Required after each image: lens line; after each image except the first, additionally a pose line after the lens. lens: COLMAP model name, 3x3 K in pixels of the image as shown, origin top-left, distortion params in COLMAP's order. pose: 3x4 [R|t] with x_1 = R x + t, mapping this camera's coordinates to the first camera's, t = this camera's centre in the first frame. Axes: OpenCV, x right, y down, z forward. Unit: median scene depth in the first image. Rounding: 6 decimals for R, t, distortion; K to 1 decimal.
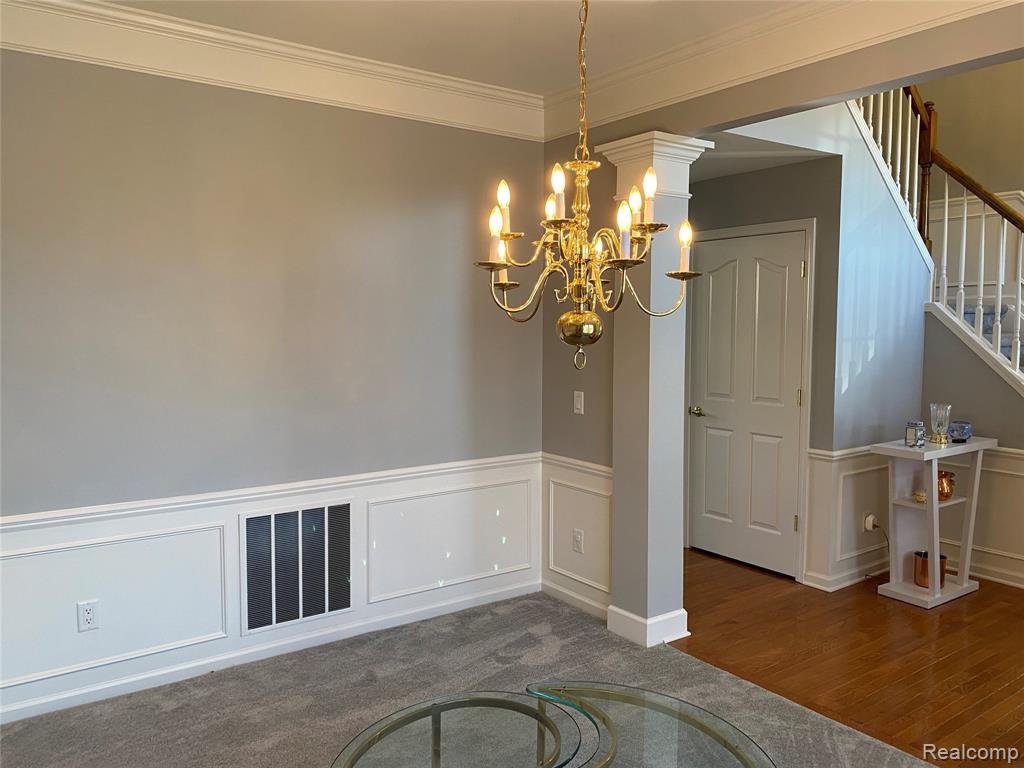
lens RADIAL K [[785.1, 0, 509.5], [0, 785.1, 381.1], [0, 0, 1]] dist [0.067345, -0.083917]
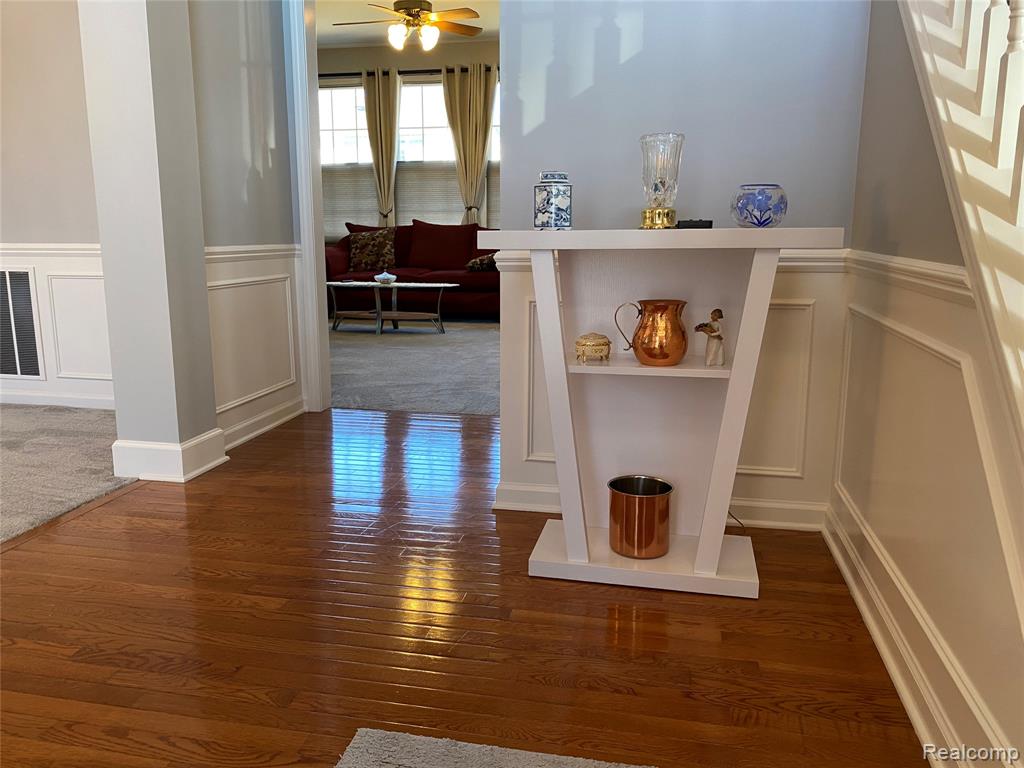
lens RADIAL K [[785.1, 0, 509.5], [0, 785.1, 381.1], [0, 0, 1]] dist [0.067345, -0.083917]
pose [[0.665068, 0.133921, -0.734676, 0.944312], [-0.047152, 0.989356, 0.137662, 0.121205], [0.745293, -0.056913, 0.664304, 0.756114]]
